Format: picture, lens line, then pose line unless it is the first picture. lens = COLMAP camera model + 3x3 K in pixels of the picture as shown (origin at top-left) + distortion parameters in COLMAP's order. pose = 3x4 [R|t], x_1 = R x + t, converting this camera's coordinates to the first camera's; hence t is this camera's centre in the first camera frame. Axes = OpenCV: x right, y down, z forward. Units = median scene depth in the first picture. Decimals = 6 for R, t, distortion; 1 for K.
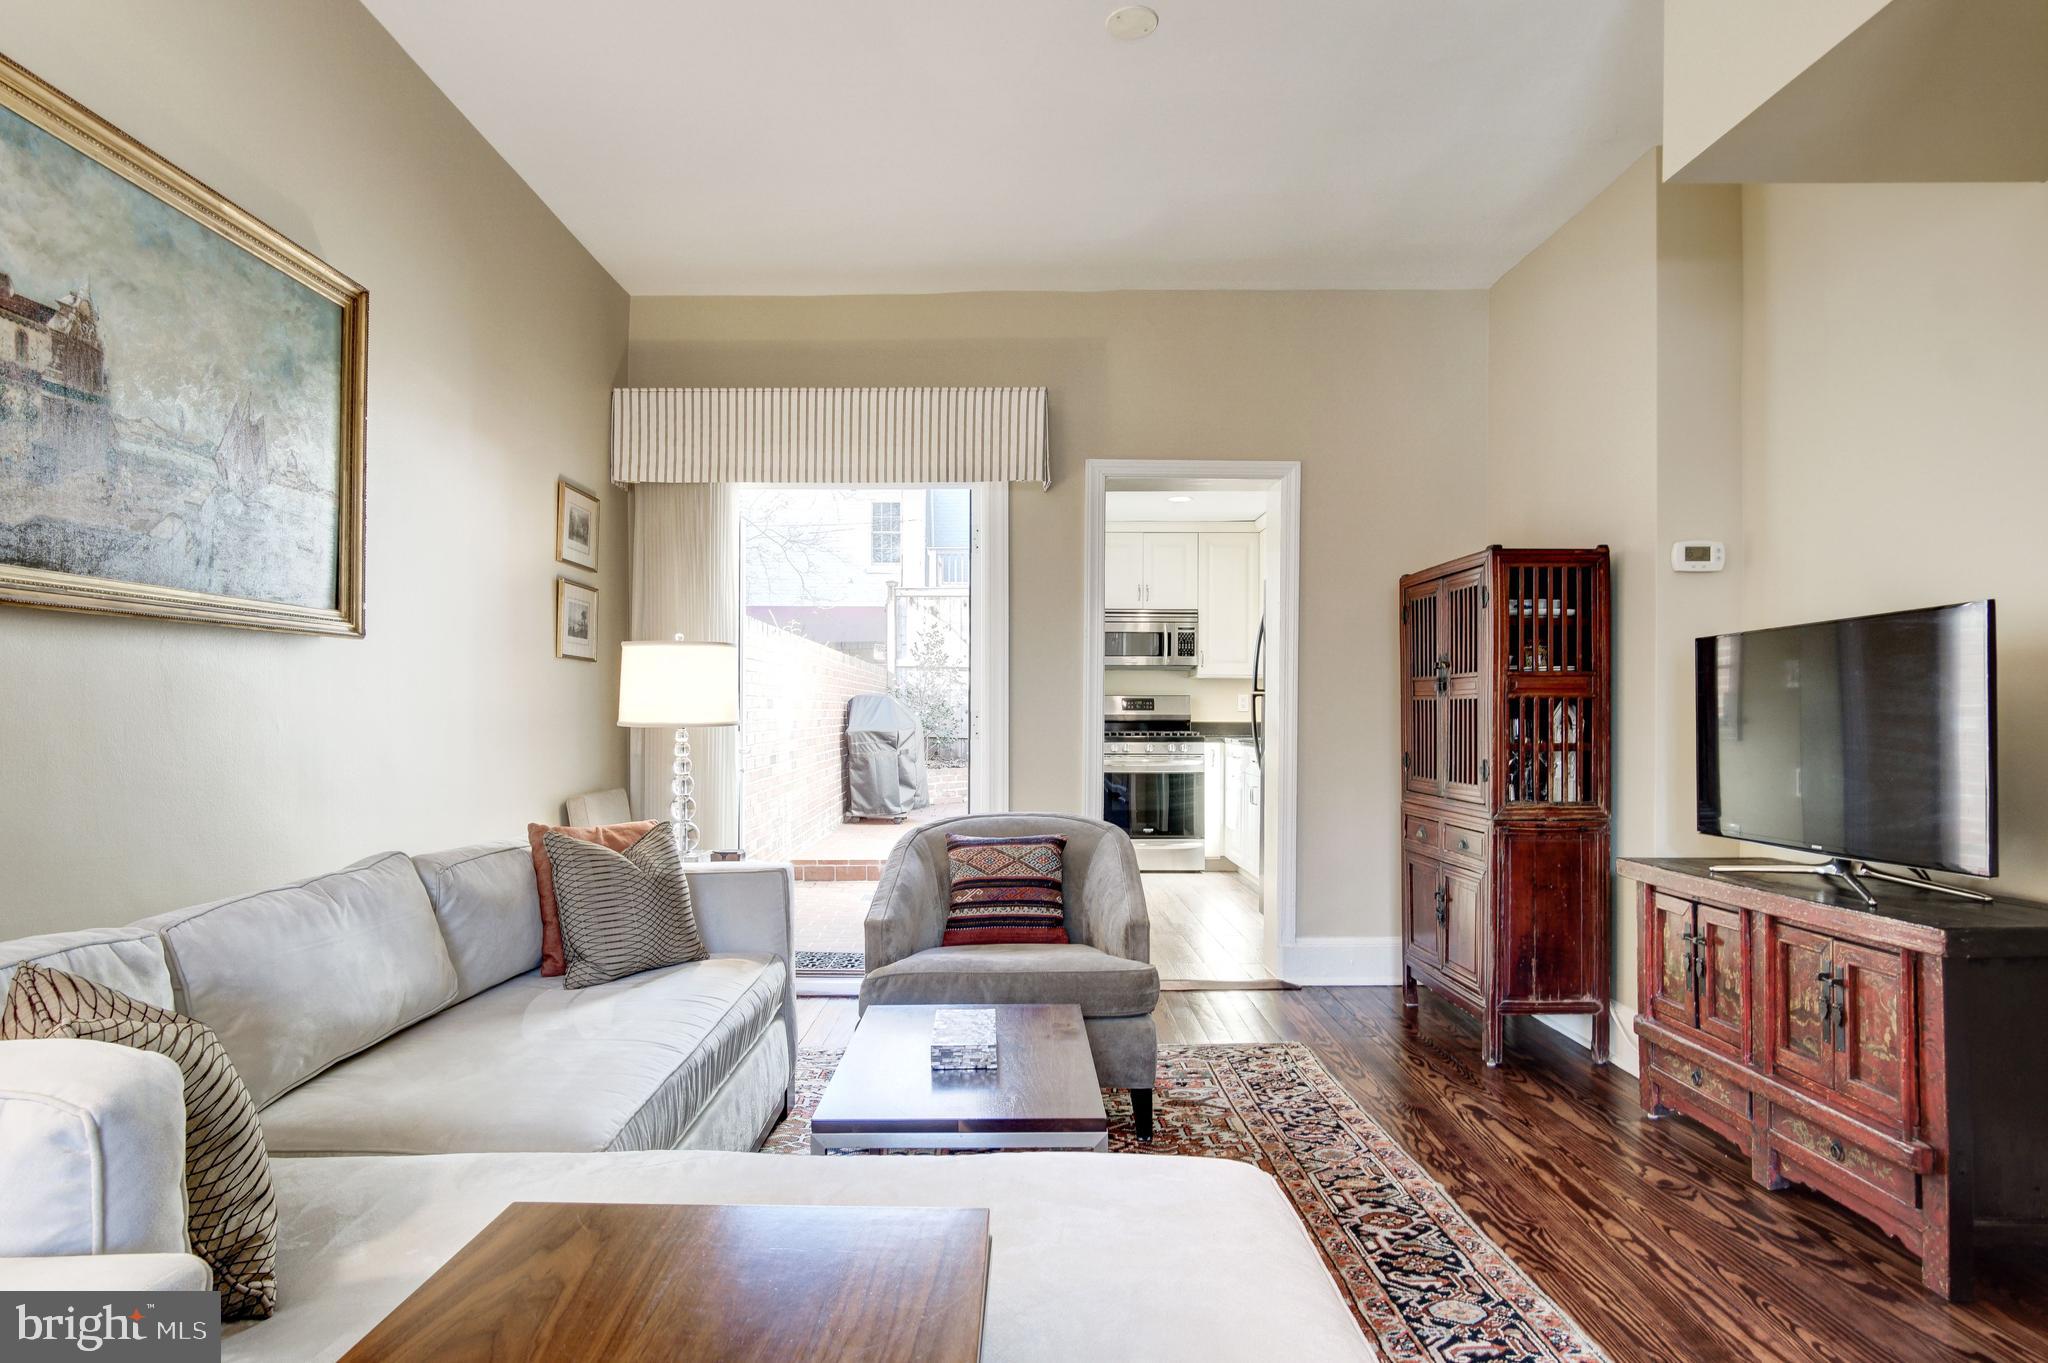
lens RADIAL K [[1127.6, 0, 1007.8], [0, 1127.6, 714.9], [0, 0, 1]] dist [-0.020362, 0.008814]
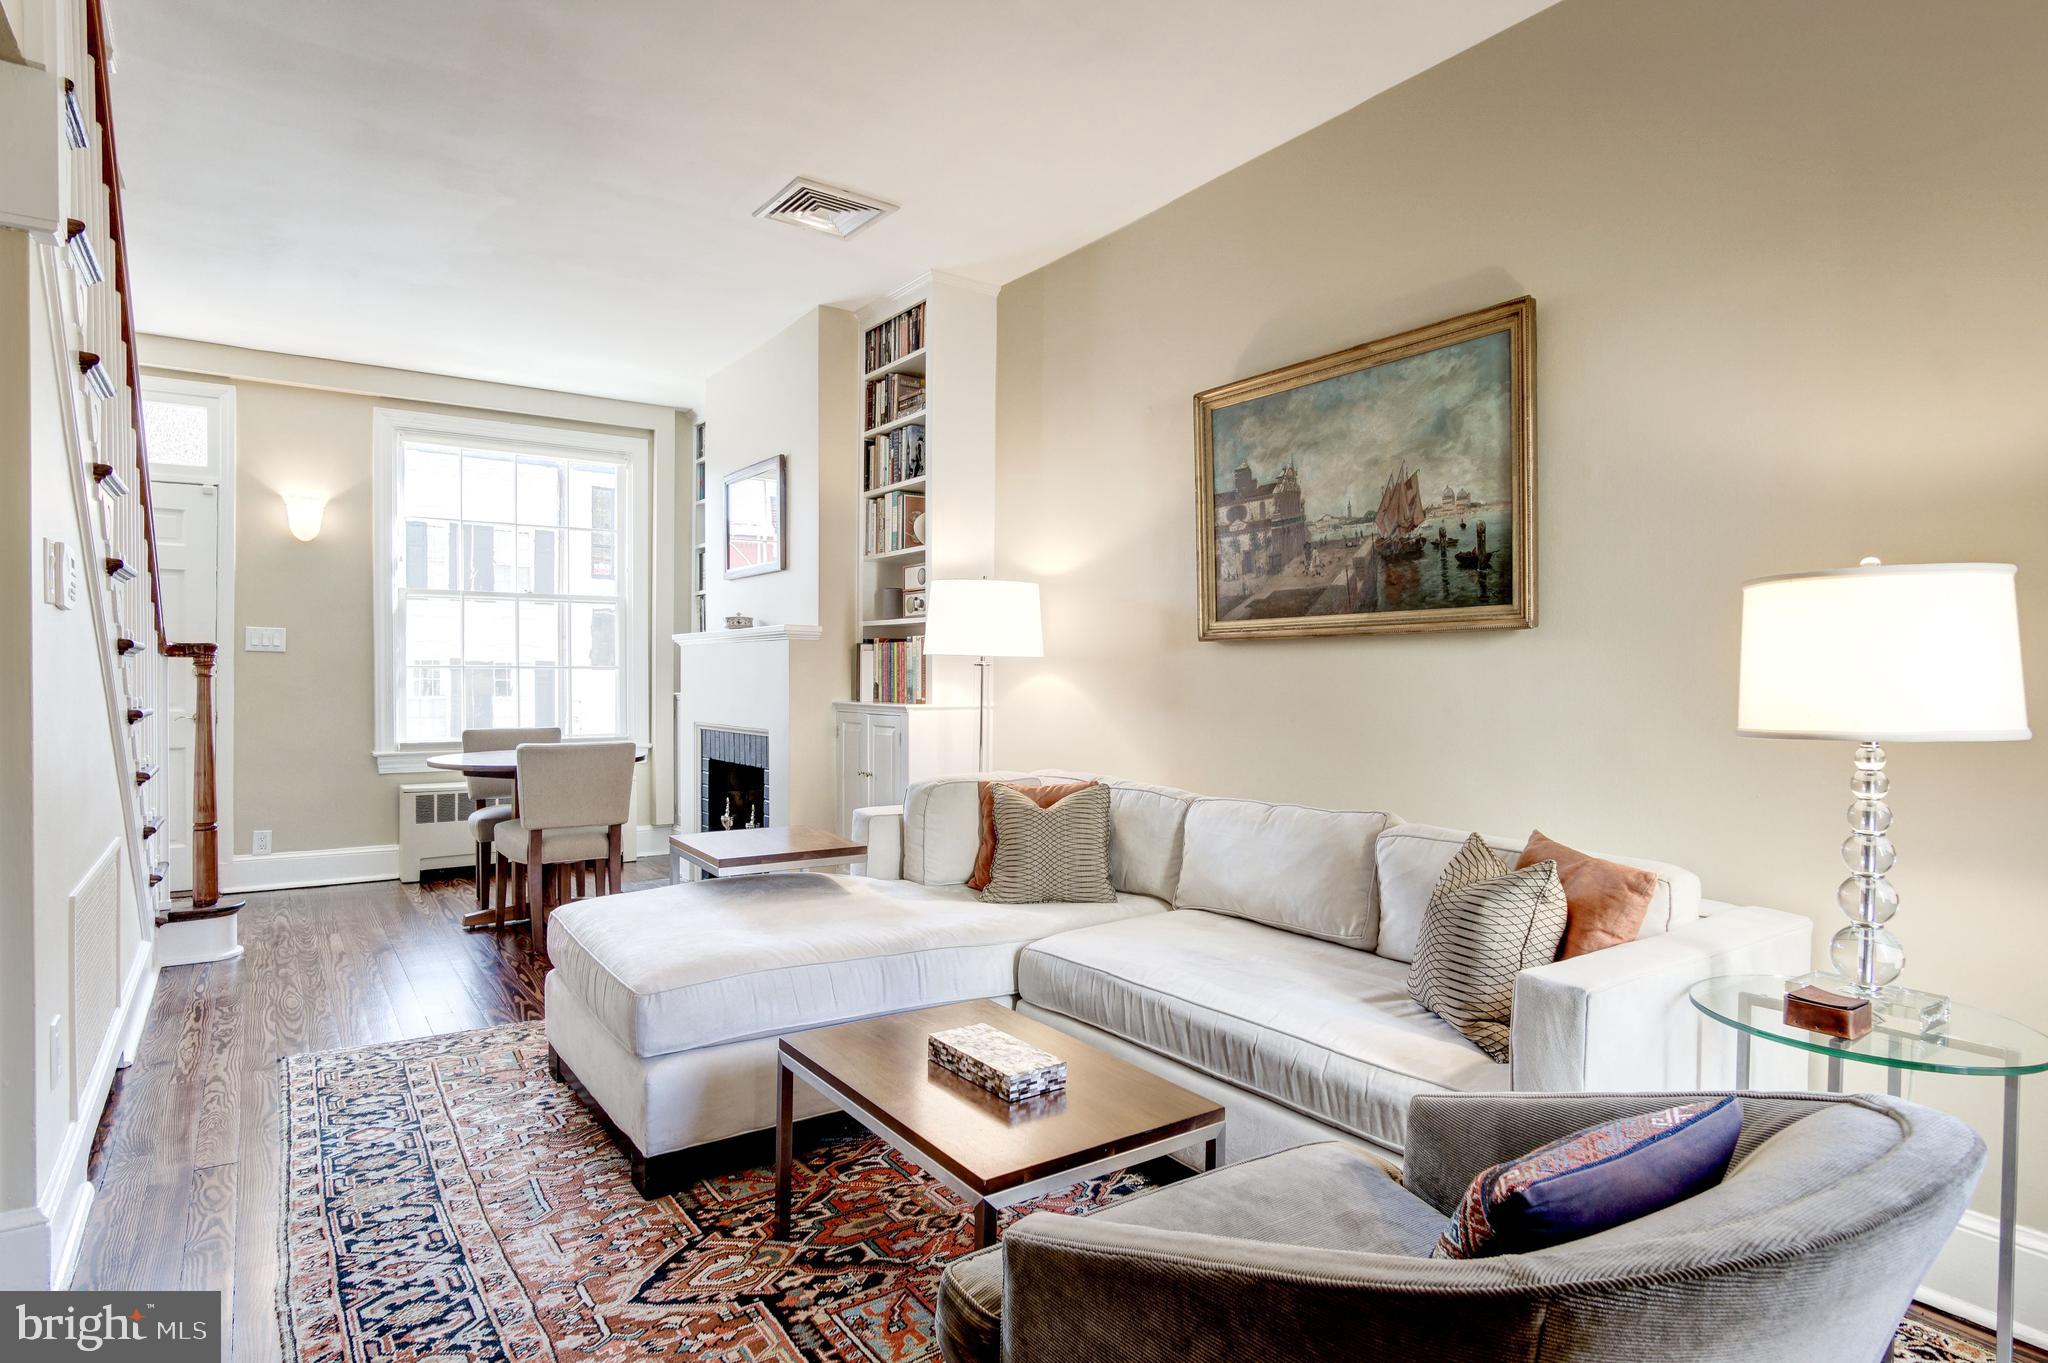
lens RADIAL K [[1091.6, 0, 1021.4], [0, 1091.6, 686.3], [0, 0, 1]] dist [-0.021191, 0.008198]
pose [[-0.810691, 0.002570, -0.585469, 0.332790], [-0.006137, 0.999898, 0.012887, -0.018590], [0.585442, 0.014040, -0.810593, 1.250949]]
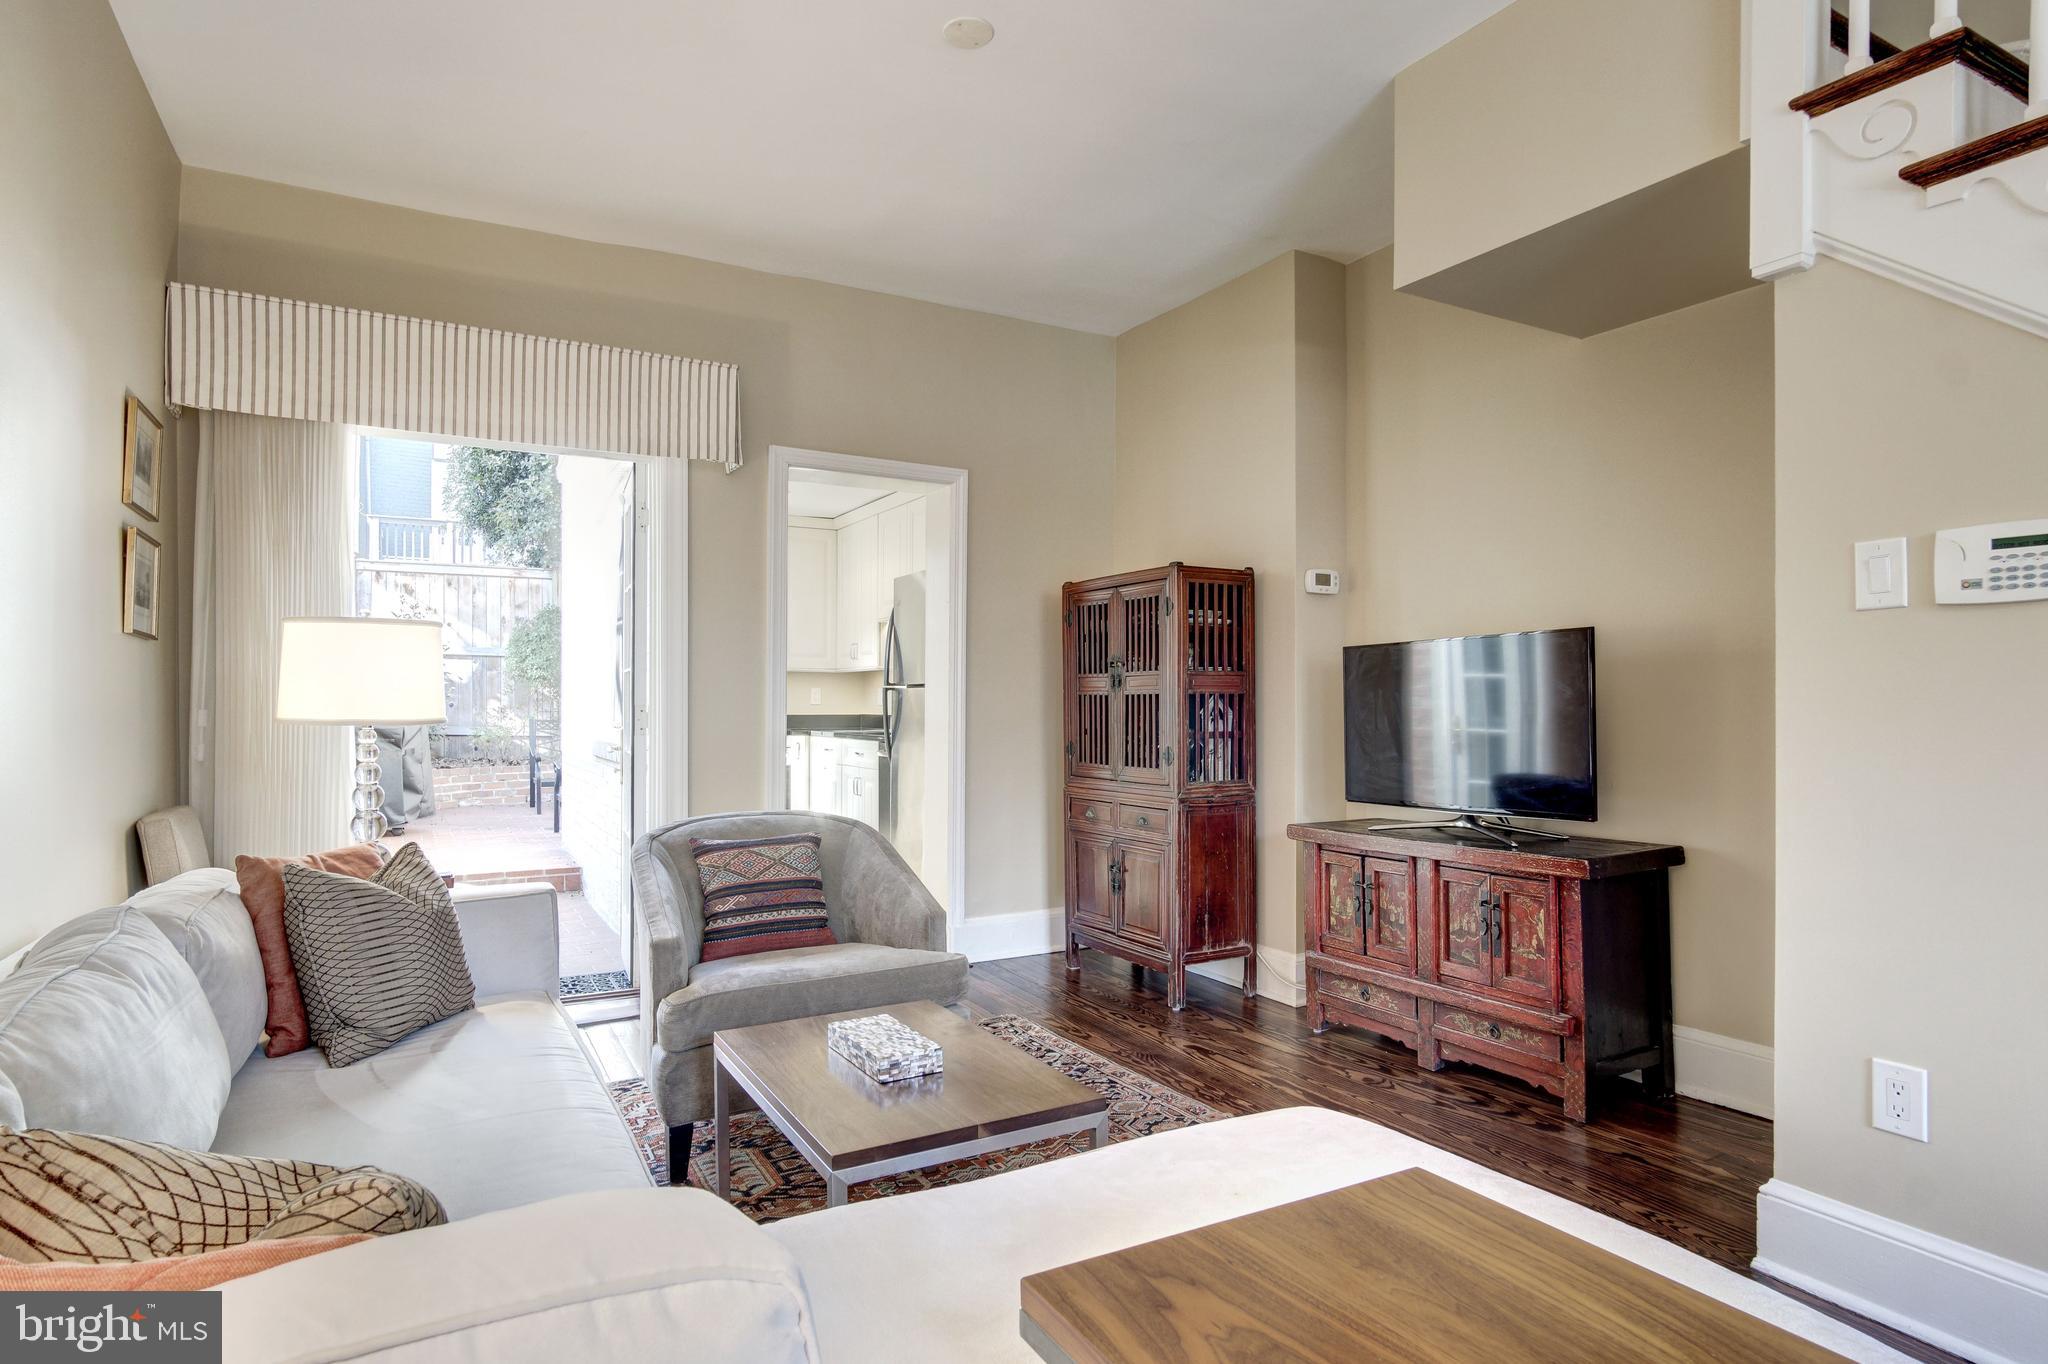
lens RADIAL K [[1107.2, 0, 1043.5], [0, 1107.2, 697.2], [0, 0, 1]] dist [-0.013755, 0.000770]
pose [[0.865218, 0.003109, 0.501386, -0.286203], [0.001551, 0.999959, -0.008878, -0.001194], [-0.501393, 0.008460, 0.865178, 0.085009]]
